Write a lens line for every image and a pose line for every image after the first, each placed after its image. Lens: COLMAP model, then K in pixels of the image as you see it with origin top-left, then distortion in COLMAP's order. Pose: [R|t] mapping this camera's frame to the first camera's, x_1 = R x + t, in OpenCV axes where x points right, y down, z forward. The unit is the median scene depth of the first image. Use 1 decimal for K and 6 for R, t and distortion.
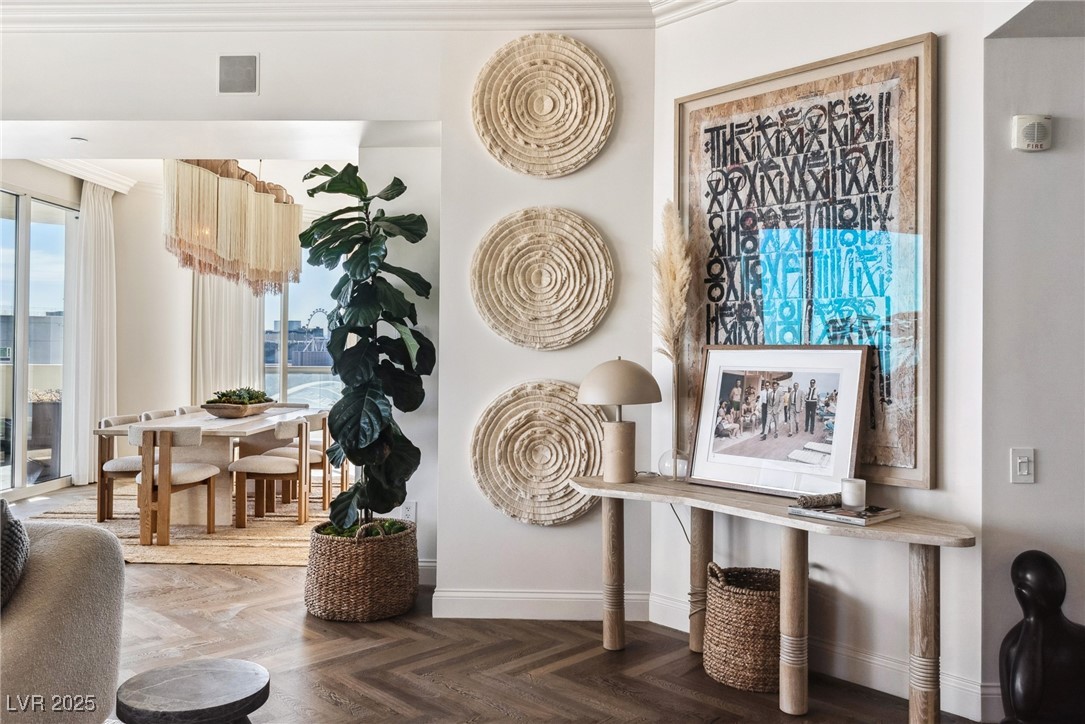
lens RADIAL K [[874.6, 0, 542.1], [0, 874.6, 340.7], [0, 0, 1]] dist [0.007115, 0.001383]
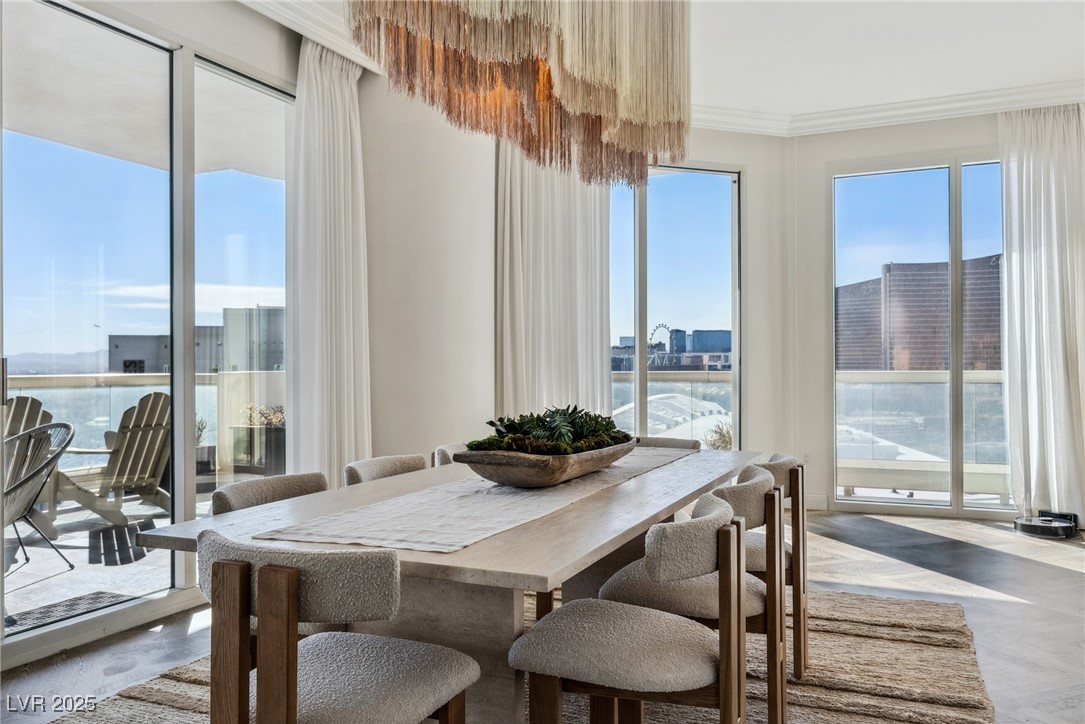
lens RADIAL K [[874.6, 0, 542.1], [0, 874.6, 340.7], [0, 0, 1]] dist [0.007115, 0.001383]
pose [[0.926085, -0.019833, -0.376794, -0.204533], [0.013992, 0.999736, -0.018234, 0.030942], [0.377057, 0.011614, 0.926117, 0.647842]]
